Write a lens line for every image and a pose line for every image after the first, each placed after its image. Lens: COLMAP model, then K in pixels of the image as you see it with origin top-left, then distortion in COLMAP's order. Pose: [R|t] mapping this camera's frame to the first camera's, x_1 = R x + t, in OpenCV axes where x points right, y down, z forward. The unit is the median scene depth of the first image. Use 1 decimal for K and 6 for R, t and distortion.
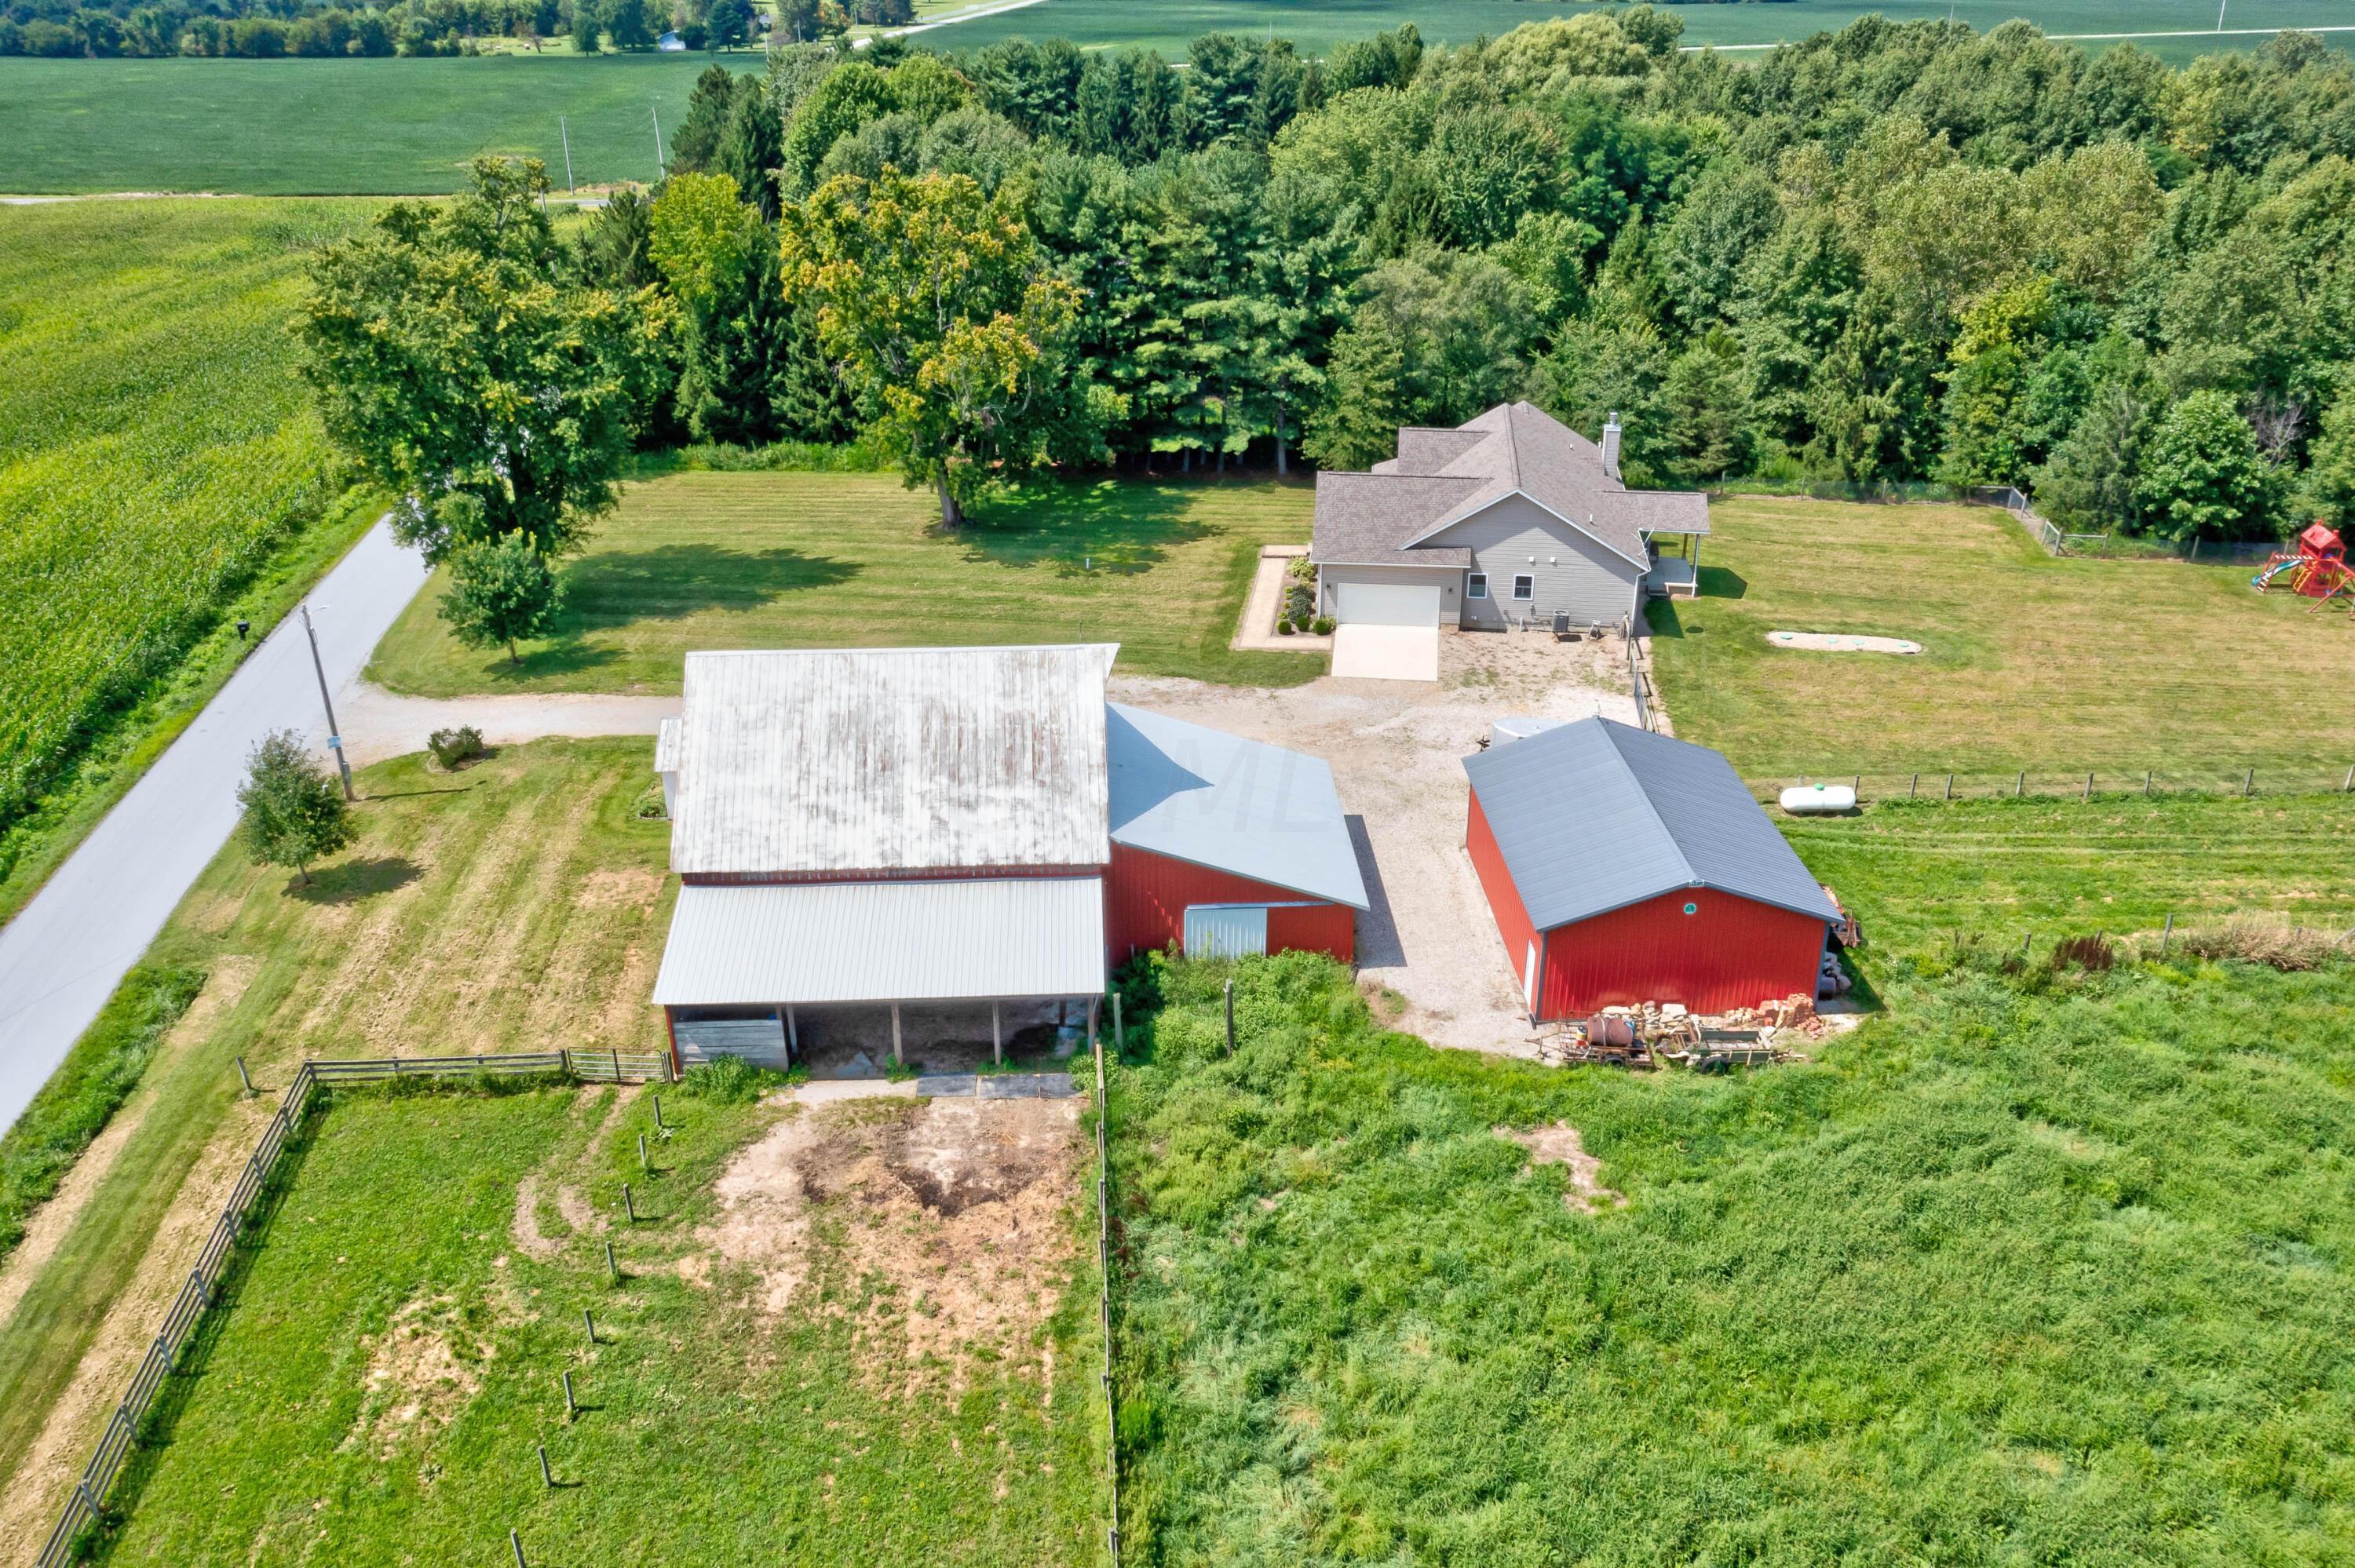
lens RADIAL K [[1847.2, 0, 1177.7], [0, 1847.2, 774.5], [0, 0, 1]] dist [-0.028932, 0.005352]
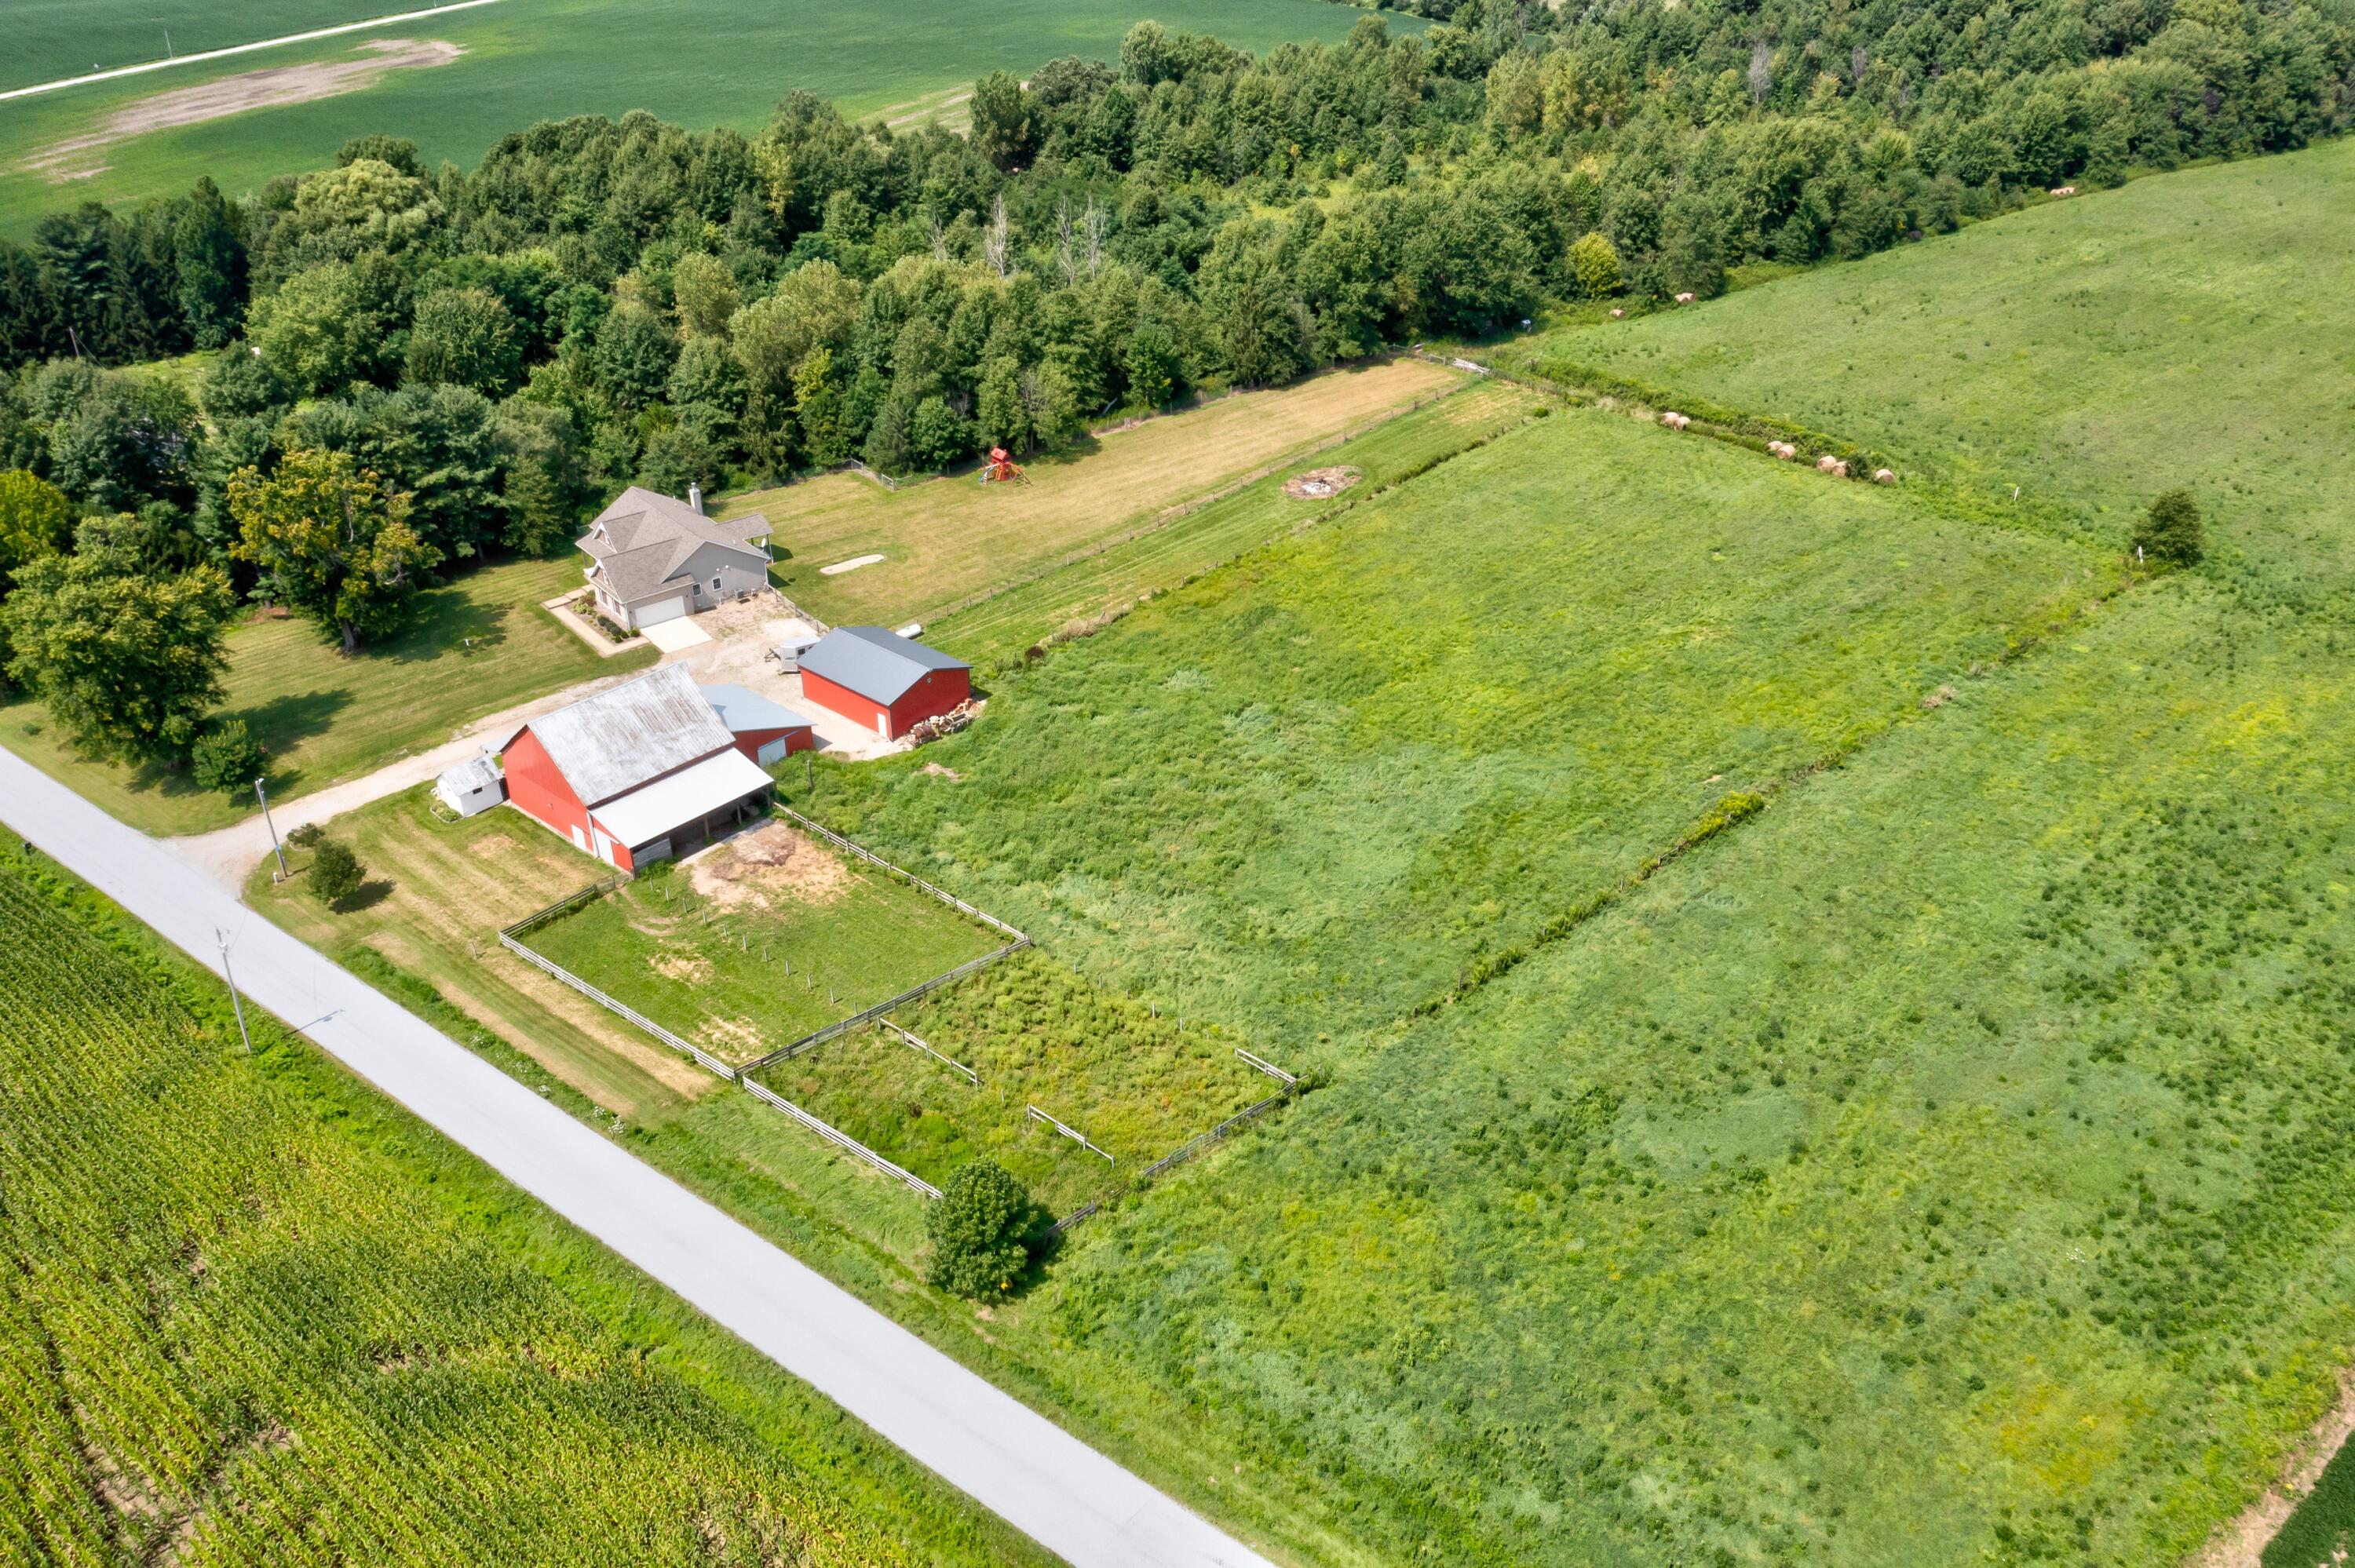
lens RADIAL K [[1847.2, 0, 1170.2], [0, 1847.2, 775.4], [0, 0, 1]] dist [-0.028932, 0.005352]
pose [[0.701268, -0.357735, 0.616643, -0.681281], [0.310947, 0.931853, 0.186980, -0.111222], [-0.641510, 0.060620, 0.764716, -0.744784]]
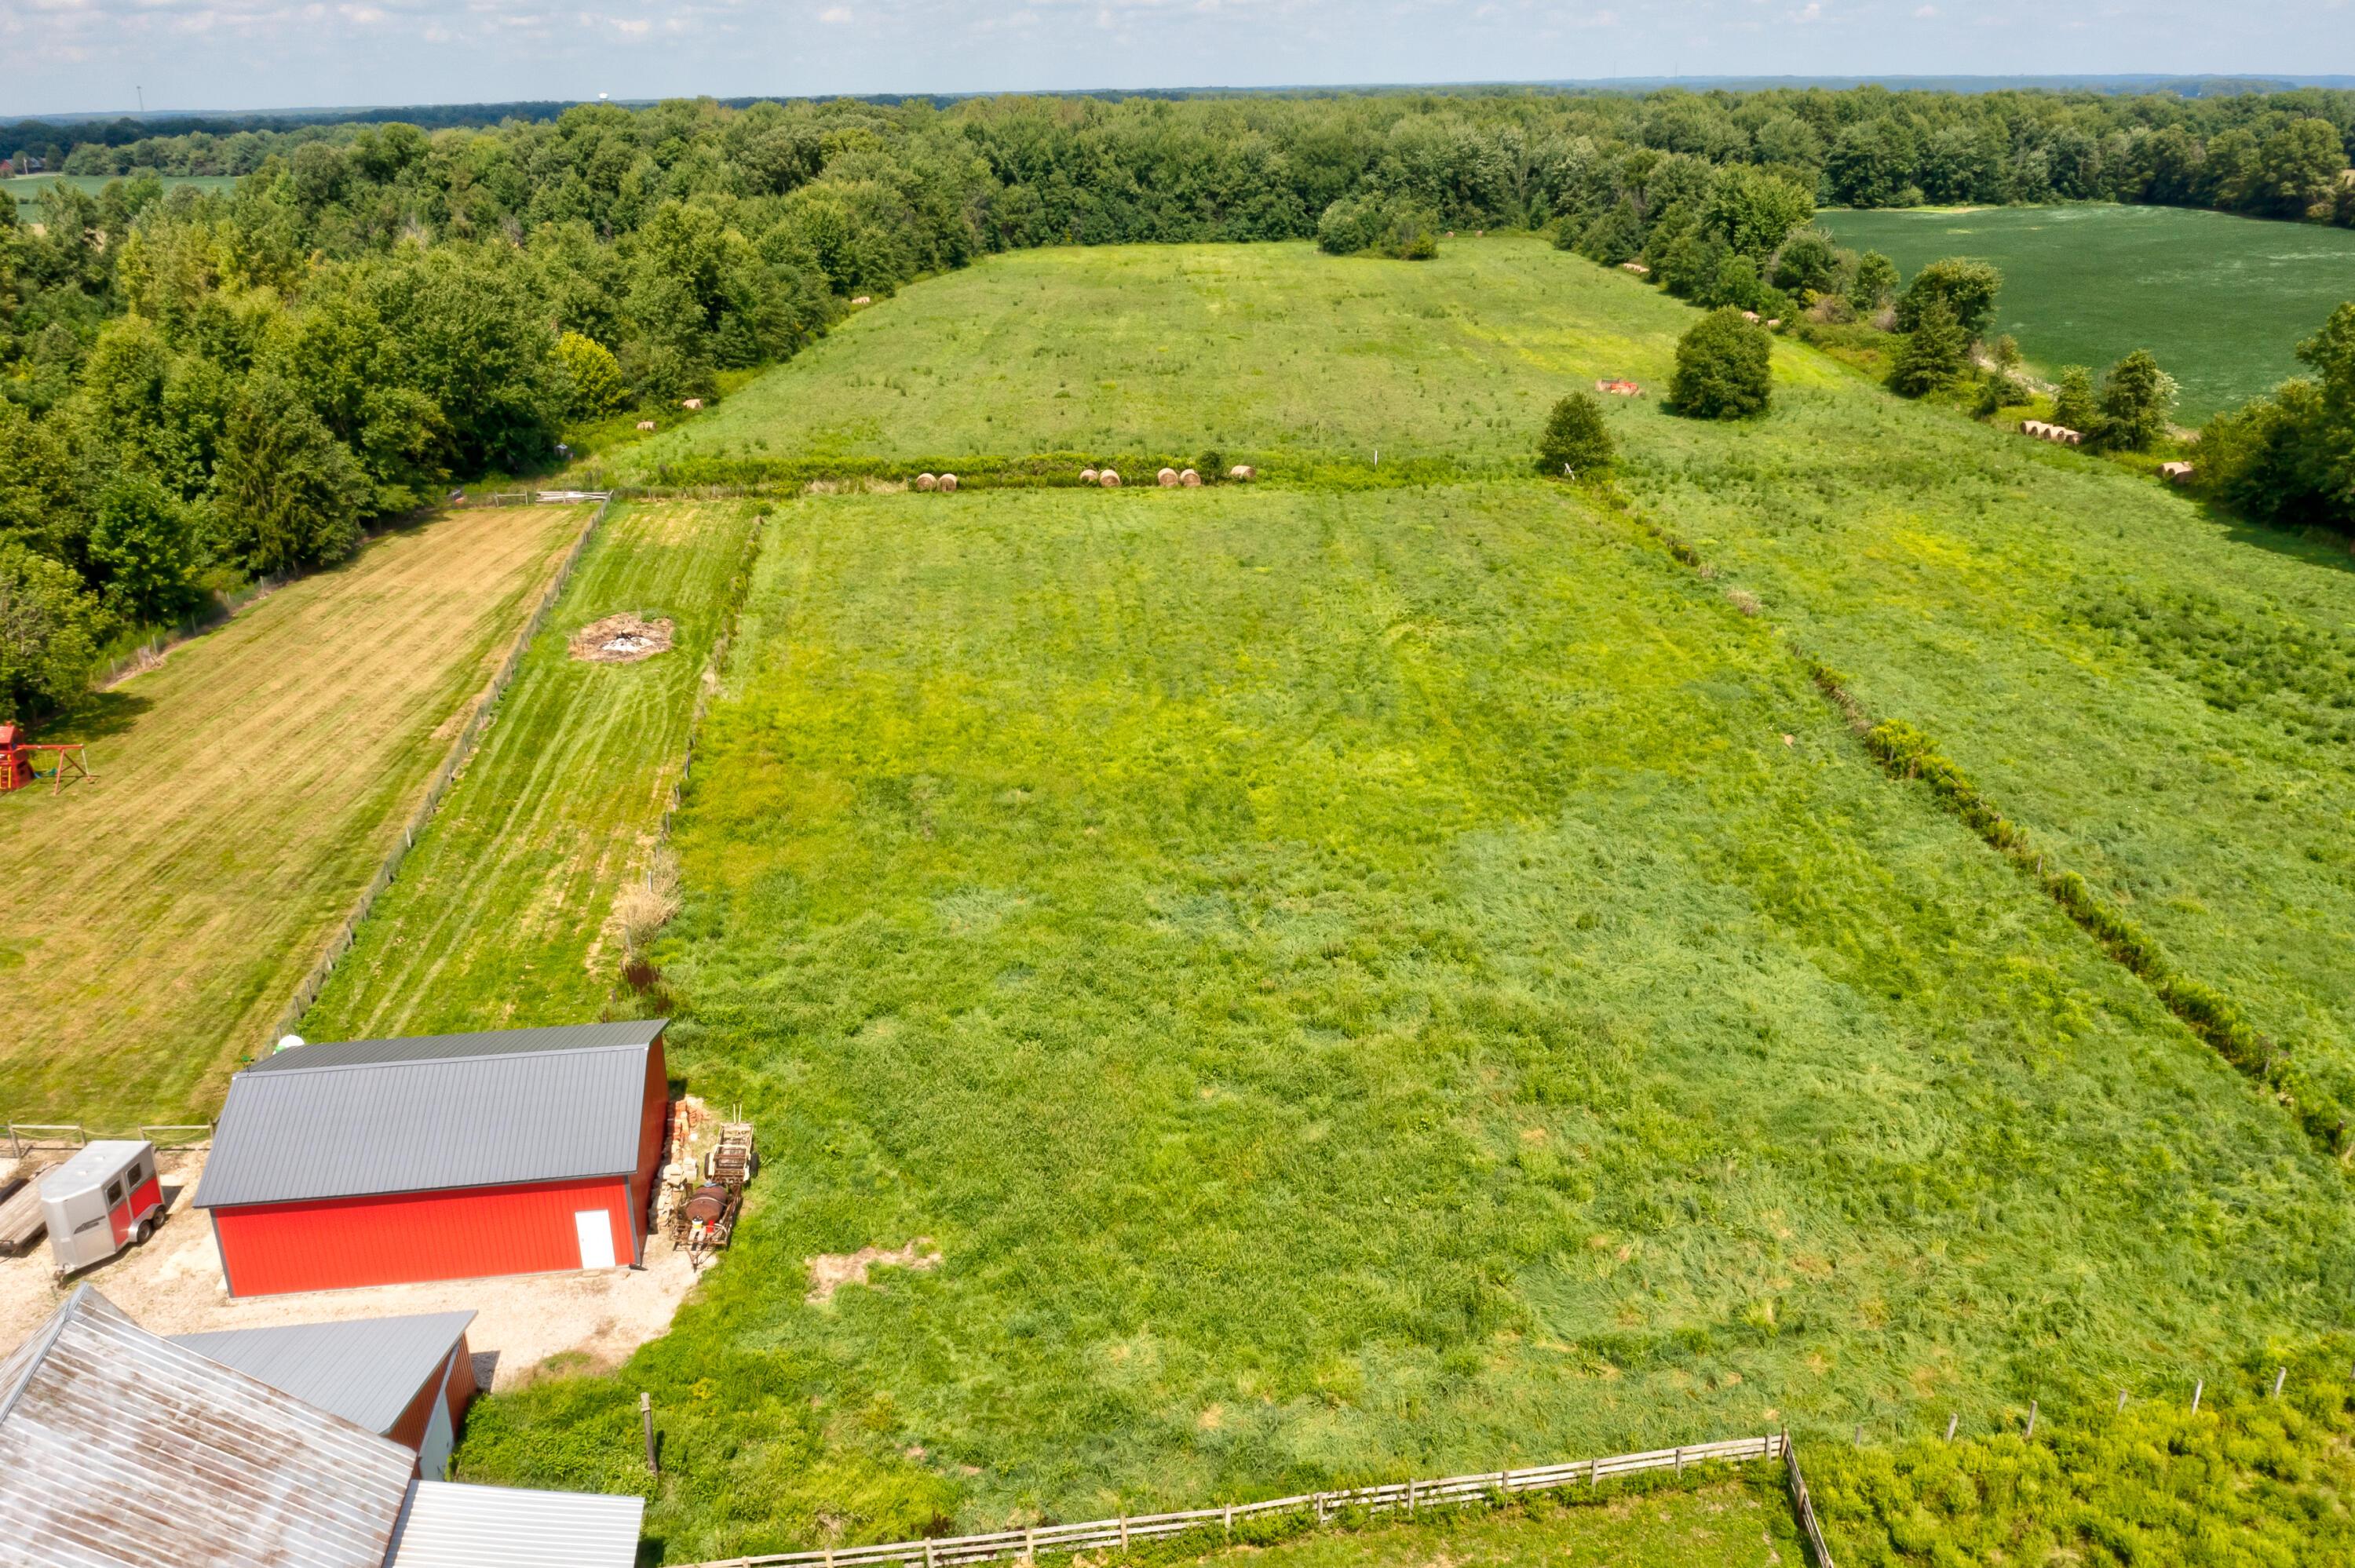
lens RADIAL K [[1847.2, 0, 1177.0], [0, 1847.2, 772.1], [0, 0, 1]] dist [-0.028932, 0.005352]
pose [[-0.104914, -0.339634, 0.934688, -0.369585], [0.431846, 0.831077, 0.350458, -0.169635], [-0.895825, 0.440409, 0.059478, 0.328761]]
